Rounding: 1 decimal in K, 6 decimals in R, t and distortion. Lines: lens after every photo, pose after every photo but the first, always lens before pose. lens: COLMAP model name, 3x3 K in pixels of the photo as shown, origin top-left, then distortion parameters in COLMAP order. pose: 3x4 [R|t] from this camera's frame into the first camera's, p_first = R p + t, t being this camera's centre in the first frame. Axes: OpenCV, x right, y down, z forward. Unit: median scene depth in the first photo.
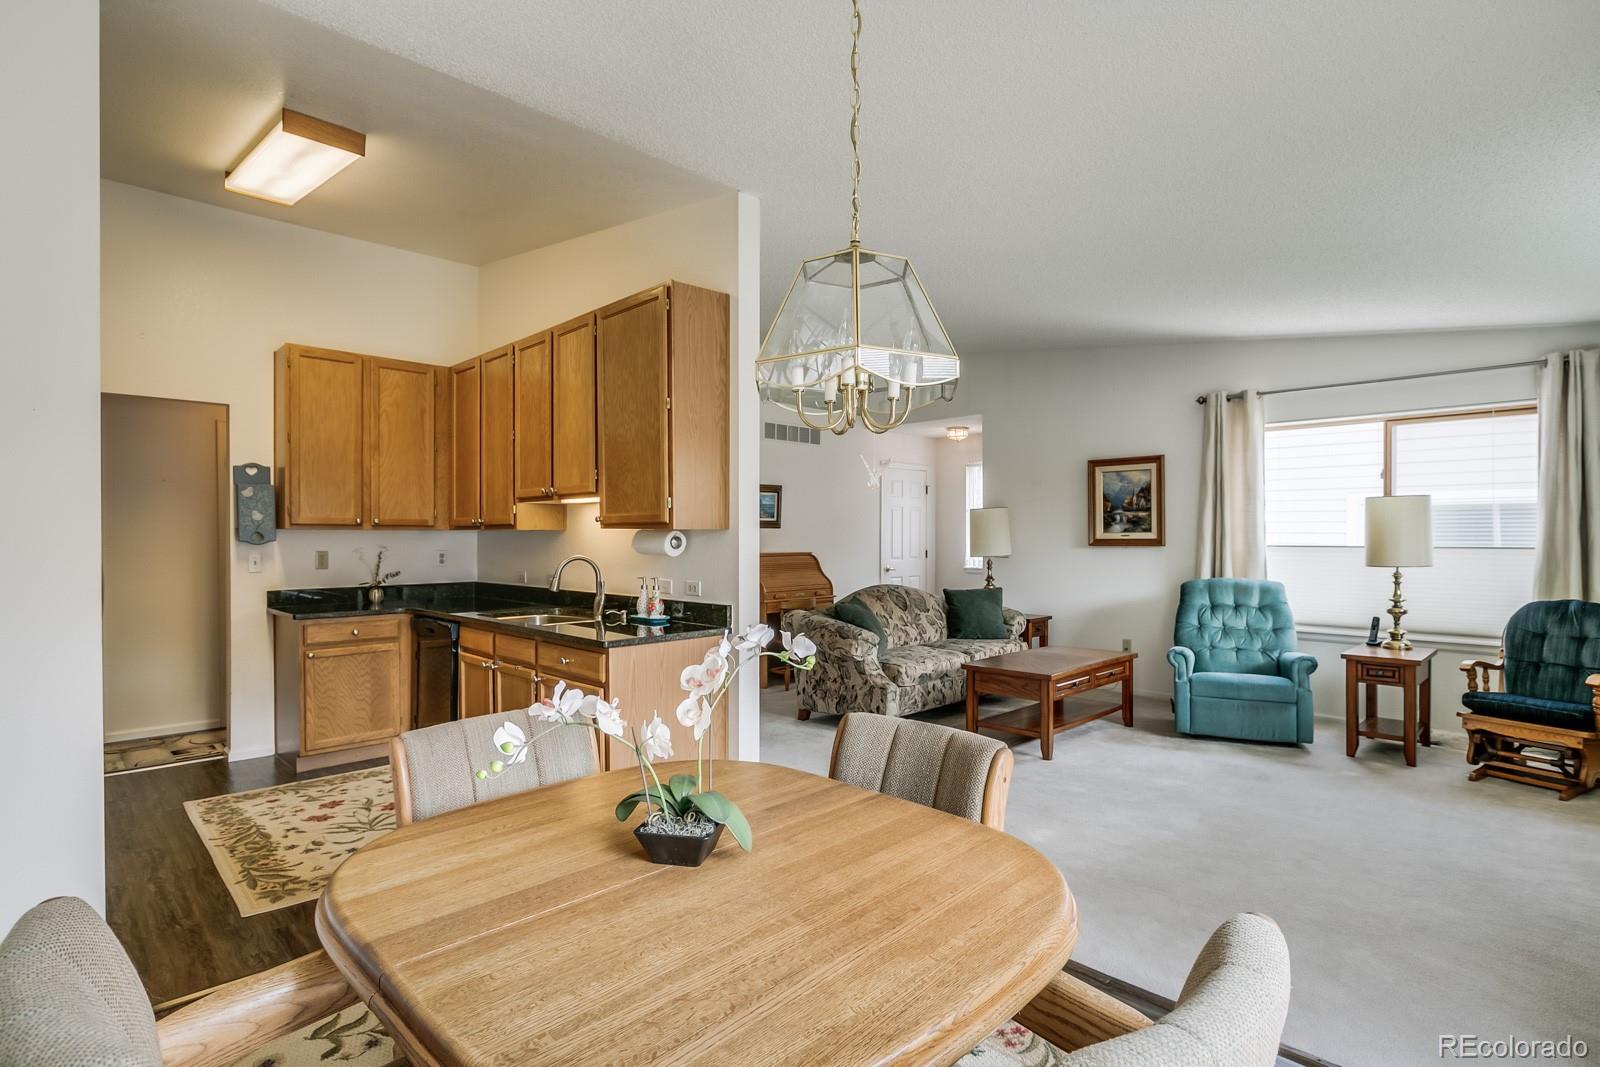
lens RADIAL K [[795.6, 0, 802.0], [0, 795.6, 542.0], [0, 0, 1]] dist [-0.000054, -0.000856]
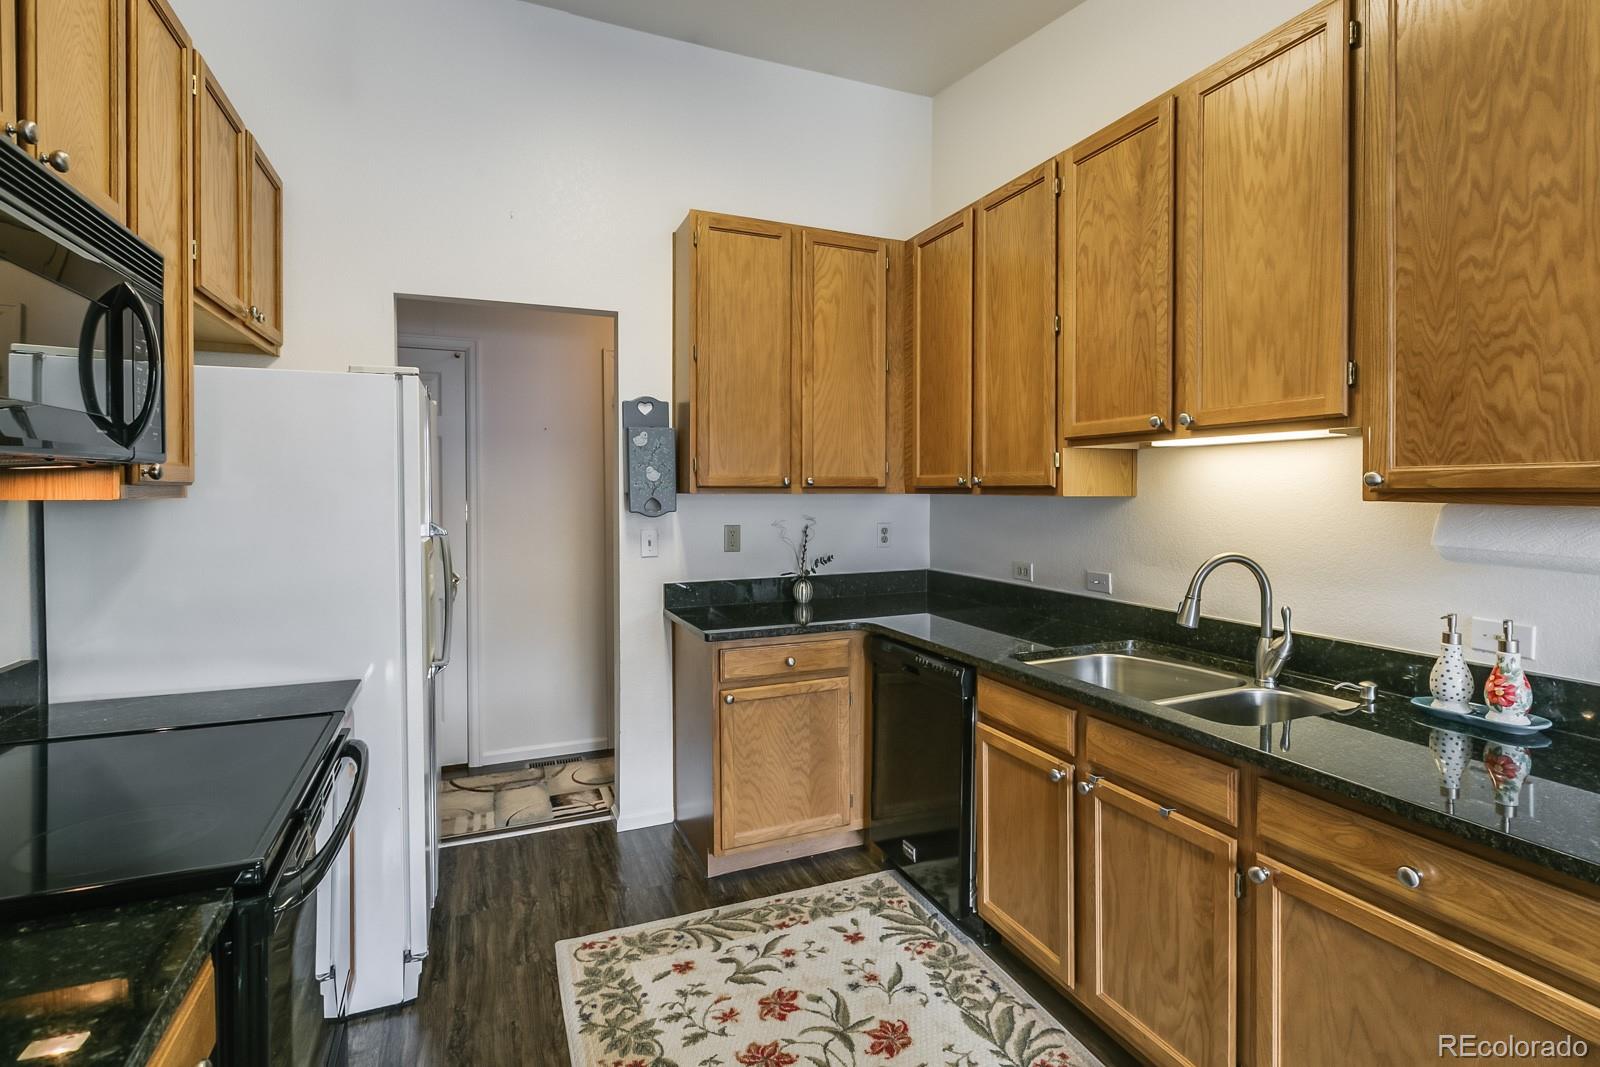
lens RADIAL K [[795.6, 0, 846.4], [0, 795.6, 498.5], [0, 0, 1]] dist [-0.000054, -0.000856]
pose [[0.942804, 0.003161, -0.333334, -0.295406], [-0.001076, 0.999979, 0.006441, -0.016278], [0.333347, -0.005714, 0.942787, 0.405192]]
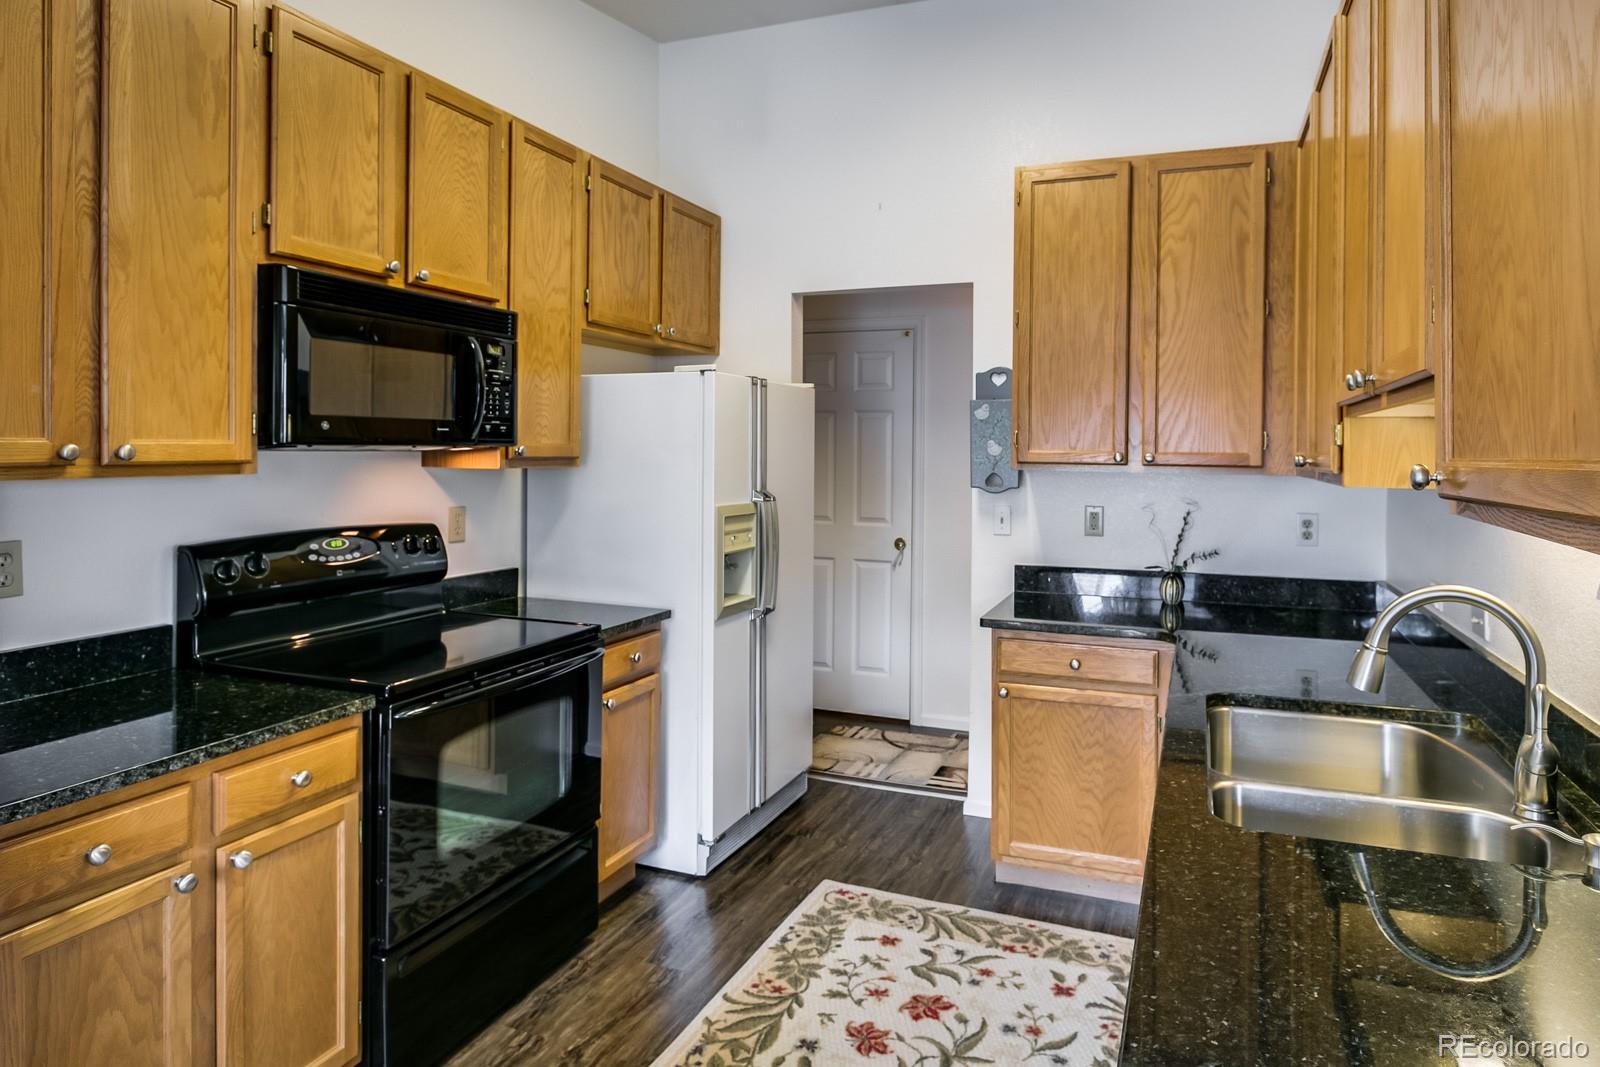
lens RADIAL K [[931.0, 0, 853.4], [0, 931.0, 451.8], [0, 0, 1]] dist [-0.001114, 0.001825]
pose [[0.429729, 0.004727, -0.902946, -0.050028], [-0.016307, 0.999864, -0.002526, -0.025528], [0.902811, 0.015809, 0.429748, 0.554129]]
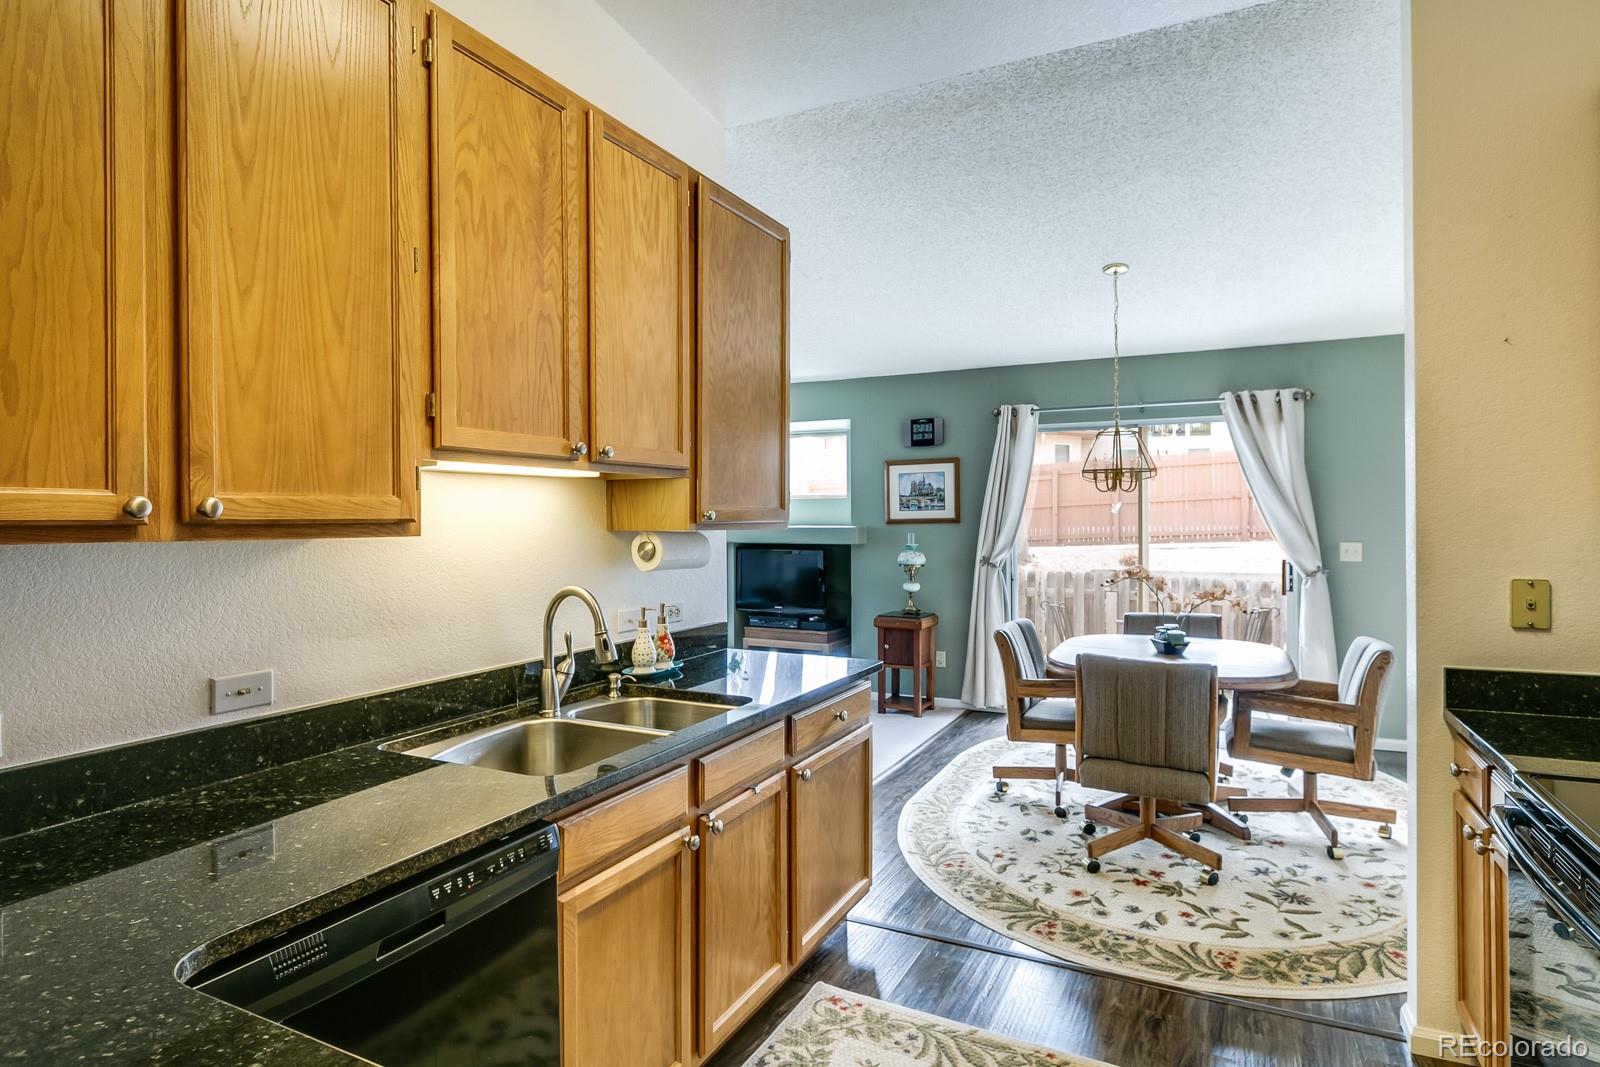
lens RADIAL K [[869.4, 0, 812.9], [0, 869.4, 515.9], [0, 0, 1]] dist [-0.002438, -0.000092]
pose [[-0.337182, 0.004003, 0.941431, -0.719849], [0.010030, 0.999949, -0.000660, -0.020727], [-0.941386, 0.009220, -0.337206, 0.901411]]
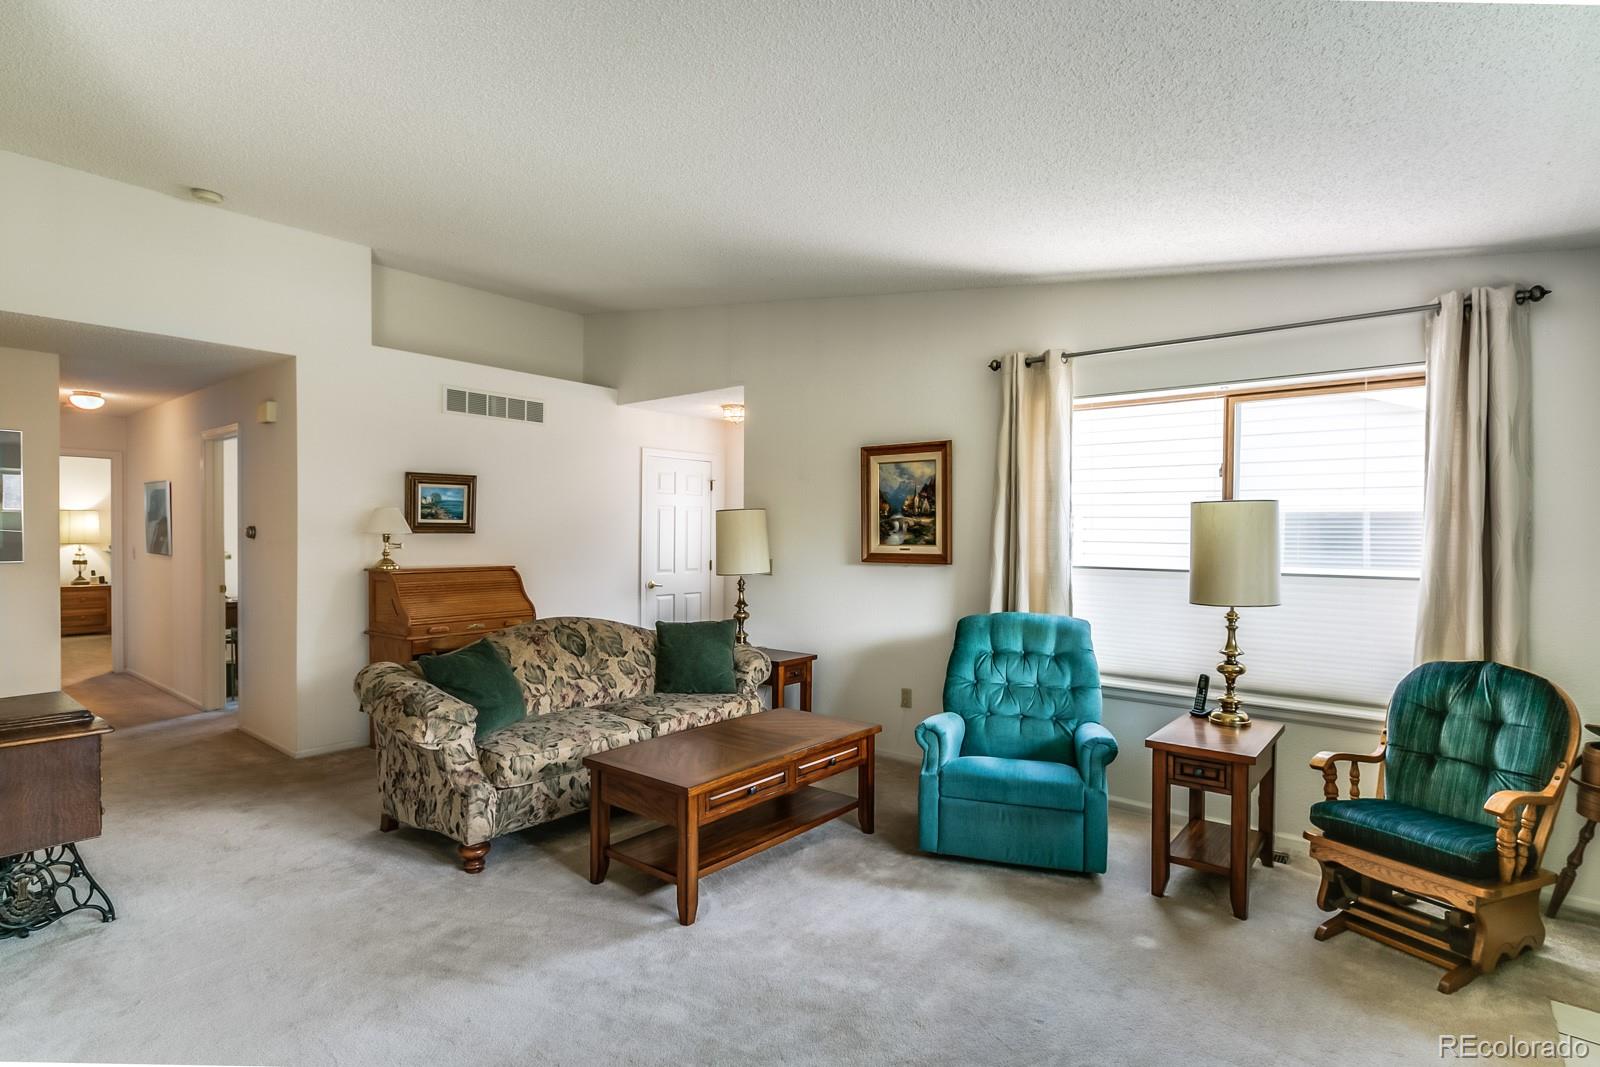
lens RADIAL K [[795.6, 0, 802.1], [0, 795.6, 548.9], [0, 0, 1]] dist [-0.000054, -0.000856]
pose [[0.994861, 0.007526, 0.100965, 0.309272], [-0.008777, 0.999890, 0.011947, -0.021562], [-0.100864, -0.012772, 0.994818, 0.355435]]
